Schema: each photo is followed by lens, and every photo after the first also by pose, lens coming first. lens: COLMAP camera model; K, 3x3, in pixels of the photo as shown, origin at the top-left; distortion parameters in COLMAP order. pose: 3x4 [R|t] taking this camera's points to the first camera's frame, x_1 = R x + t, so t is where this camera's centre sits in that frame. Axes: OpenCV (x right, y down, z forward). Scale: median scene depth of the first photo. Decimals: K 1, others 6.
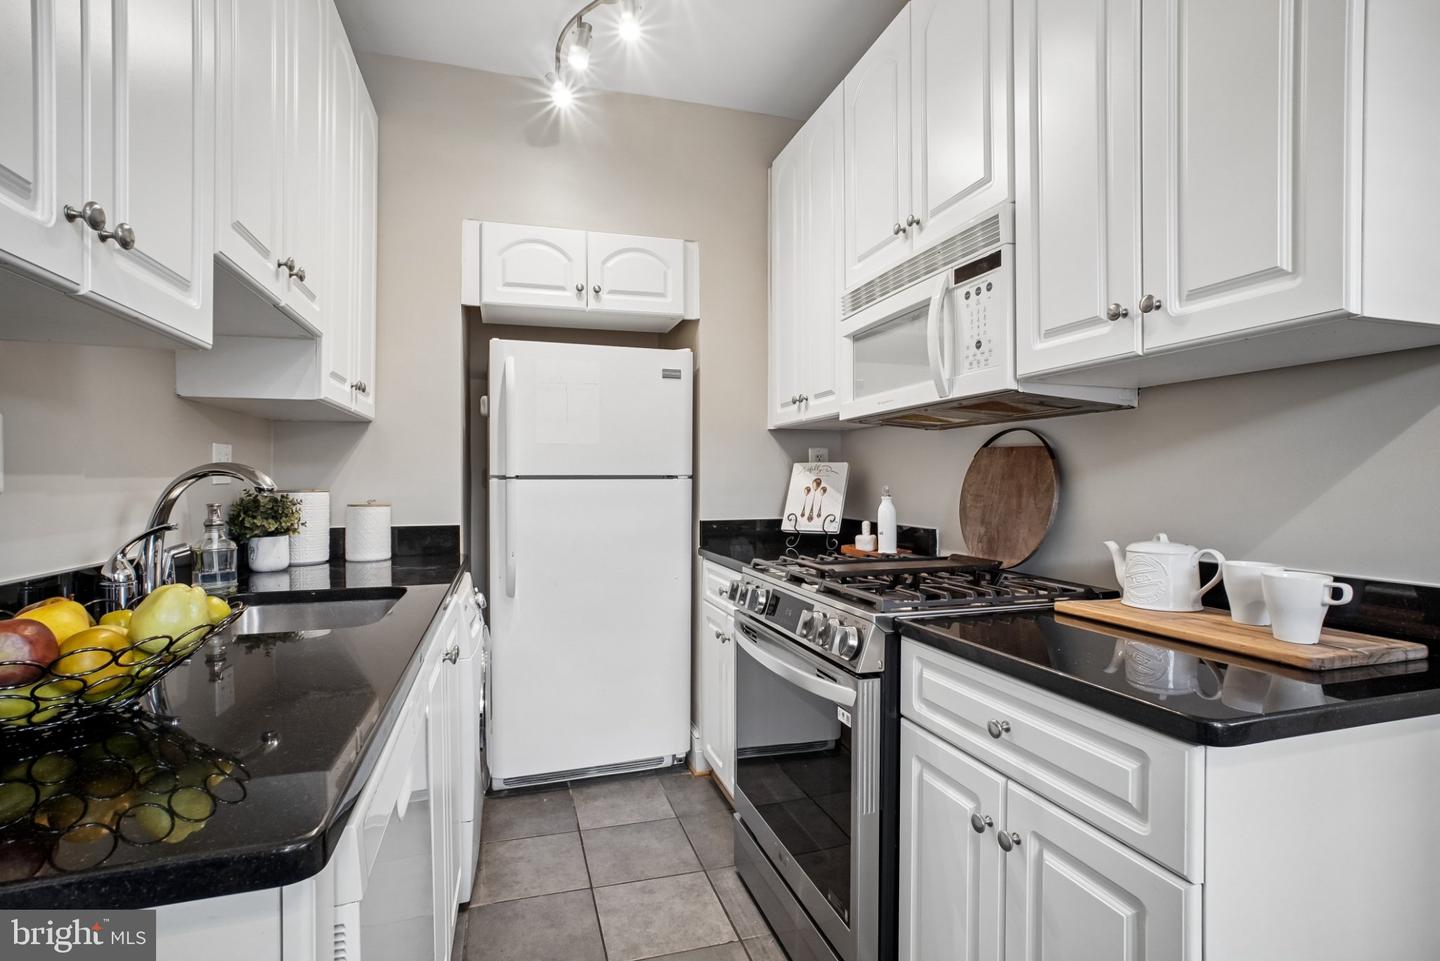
lens RADIAL K [[697.6, 0, 712.8], [0, 697.6, 494.2], [0, 0, 1]] dist [-0.048217, 0.030656]
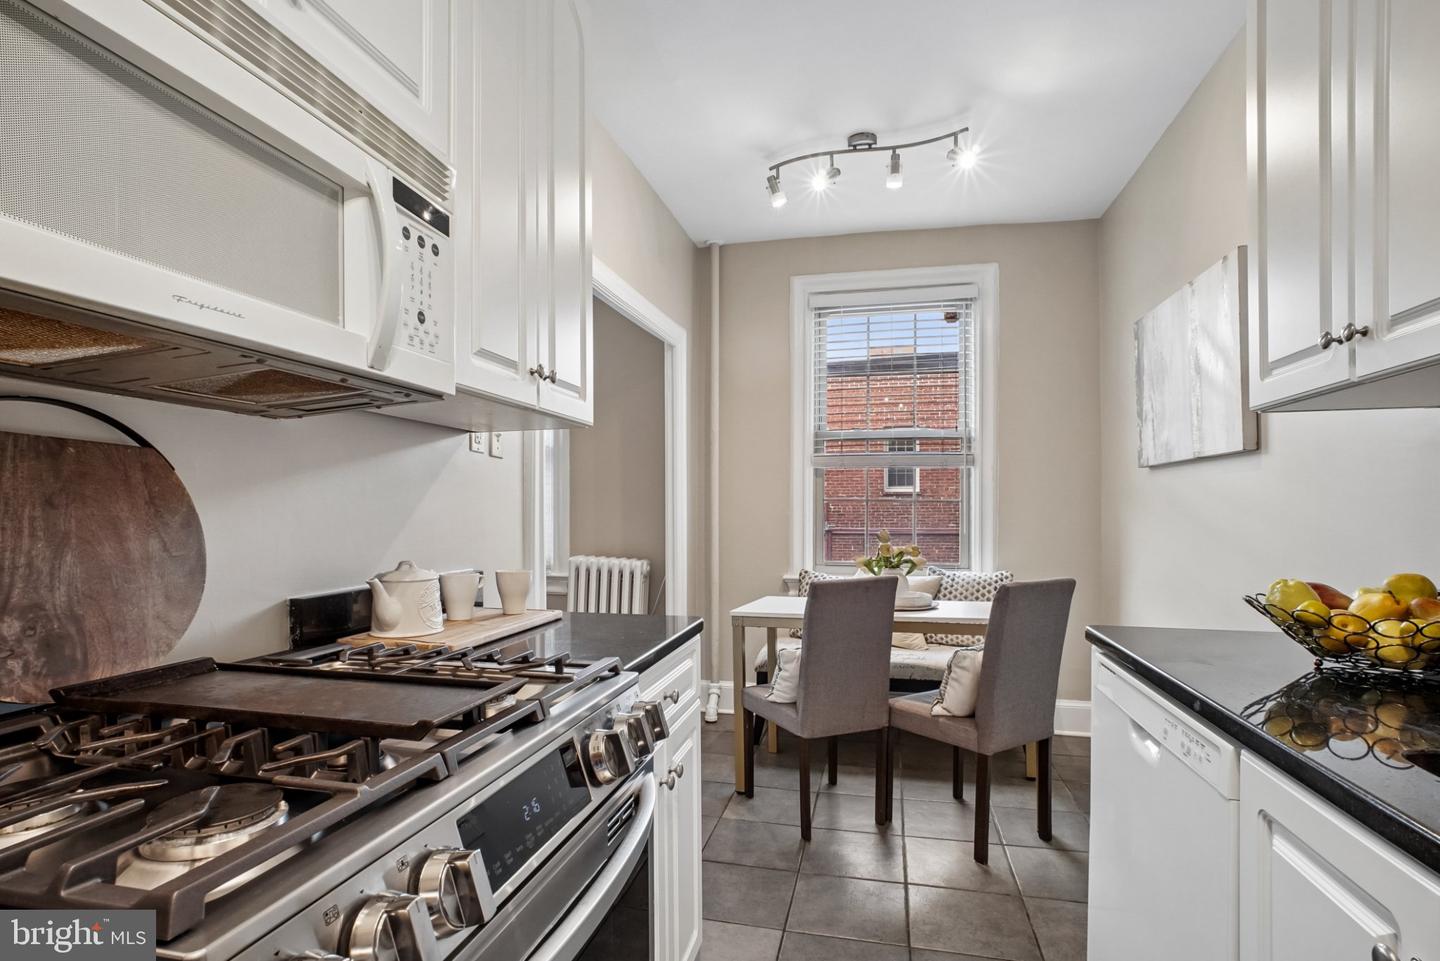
lens RADIAL K [[697.6, 0, 712.8], [0, 697.6, 494.2], [0, 0, 1]] dist [-0.048217, 0.030656]
pose [[-0.860750, 0.011611, 0.508895, -0.146696], [0.009633, 0.999932, -0.006522, -0.018188], [-0.508937, -0.000712, -0.860804, 0.935662]]
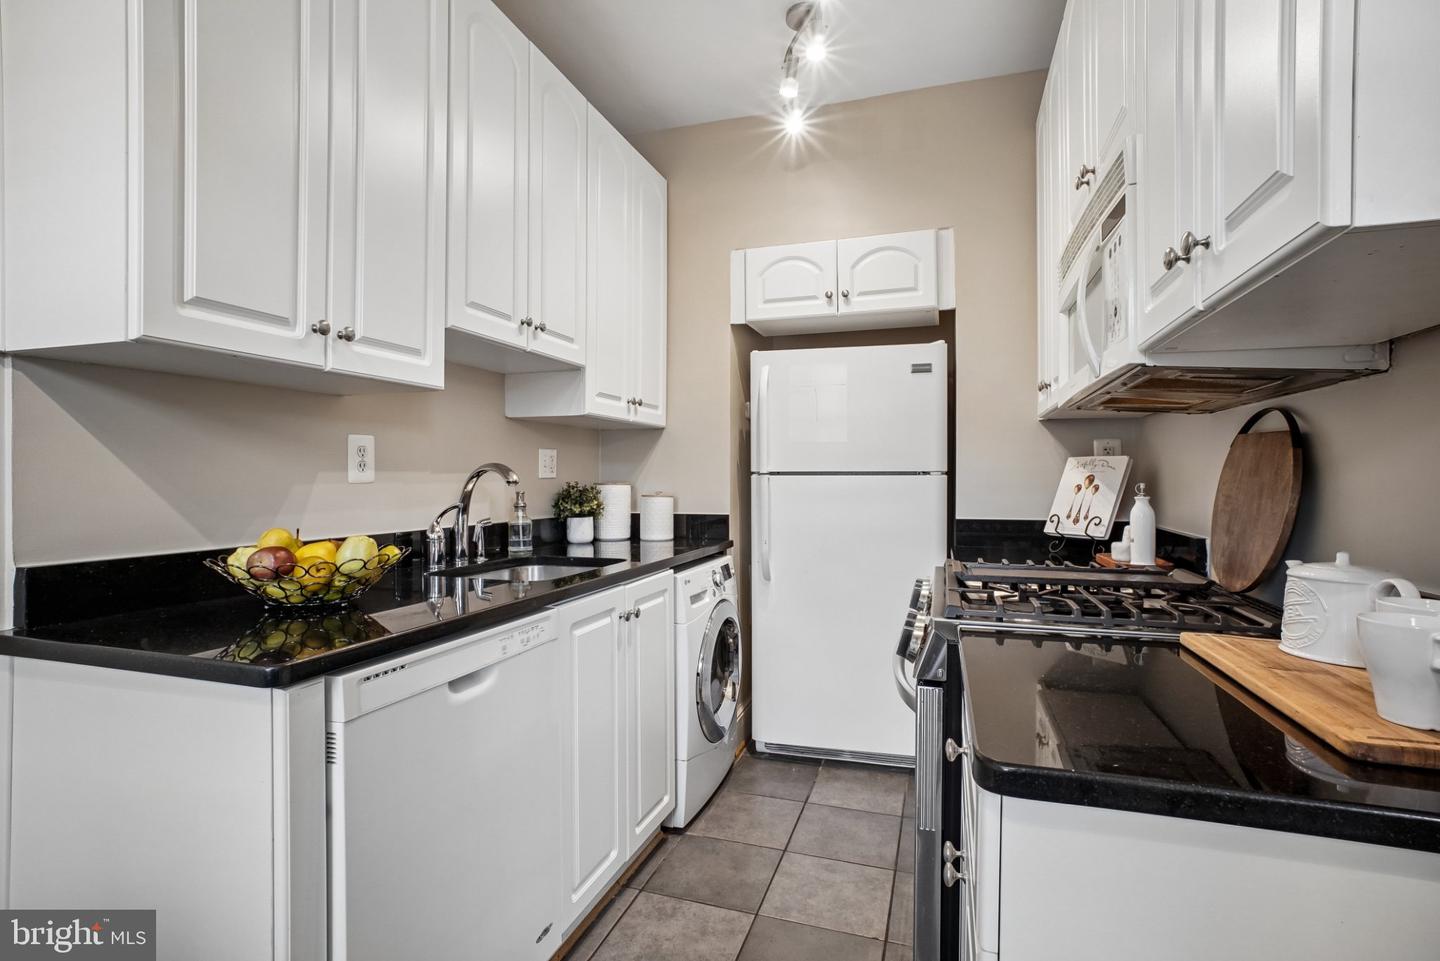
lens RADIAL K [[697.6, 0, 712.8], [0, 697.6, 494.2], [0, 0, 1]] dist [-0.048217, 0.030656]
pose [[0.814548, 0.016407, -0.579864, 0.301804], [-0.014064, 0.999865, 0.008535, 0.000602], [0.579925, 0.001203, 0.814669, 0.036994]]
